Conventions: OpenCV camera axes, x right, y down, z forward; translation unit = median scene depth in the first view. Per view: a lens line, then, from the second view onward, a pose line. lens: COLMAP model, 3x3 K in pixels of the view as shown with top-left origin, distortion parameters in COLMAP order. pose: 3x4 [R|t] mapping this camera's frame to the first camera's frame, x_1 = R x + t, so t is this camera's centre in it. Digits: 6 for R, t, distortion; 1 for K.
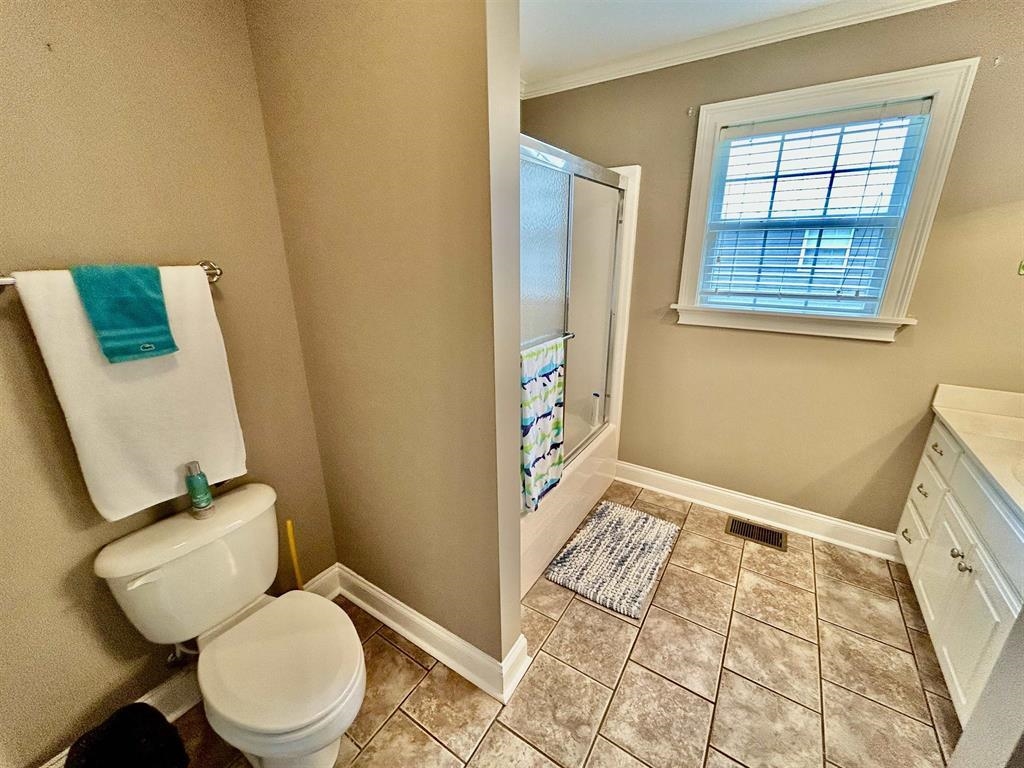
lens RADIAL K [[414.3, 0, 511.0], [0, 414.3, 383.2], [0, 0, 1]] dist [-0.002052, 0.001094]
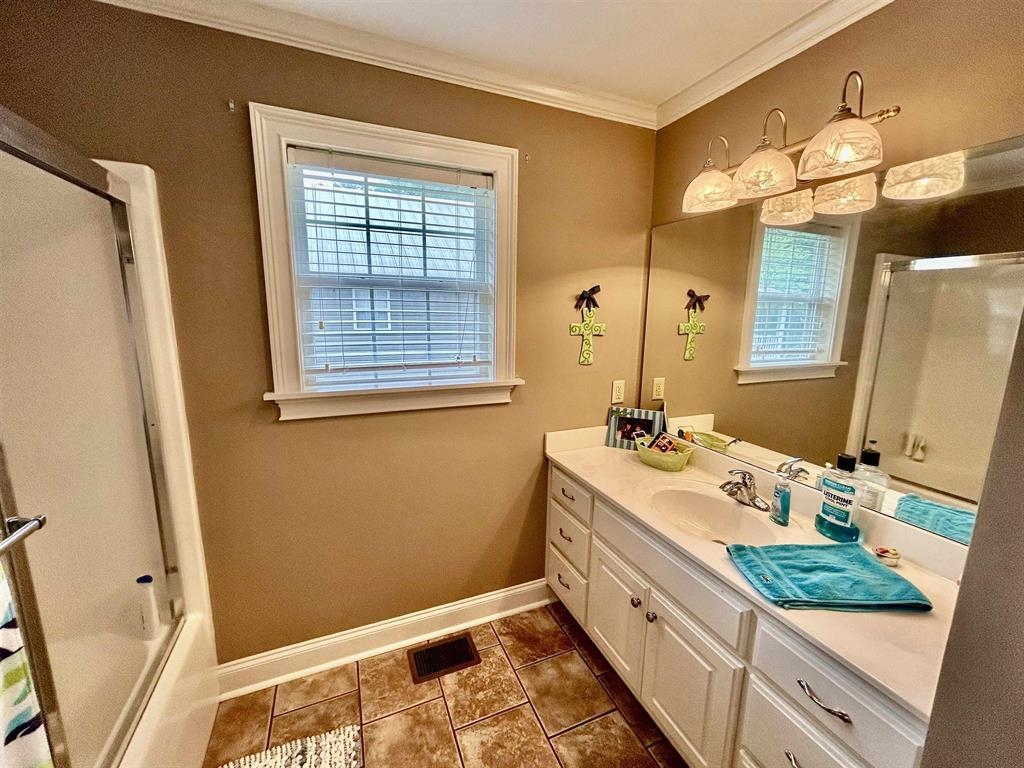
lens RADIAL K [[414.3, 0, 511.1], [0, 414.3, 384.2], [0, 0, 1]] dist [-0.002052, 0.001094]
pose [[0.557417, -0.132019, 0.819669, 0.086449], [0.239945, 0.970763, -0.006820, -0.120179], [-0.794804, 0.200477, 0.572796, 0.360987]]
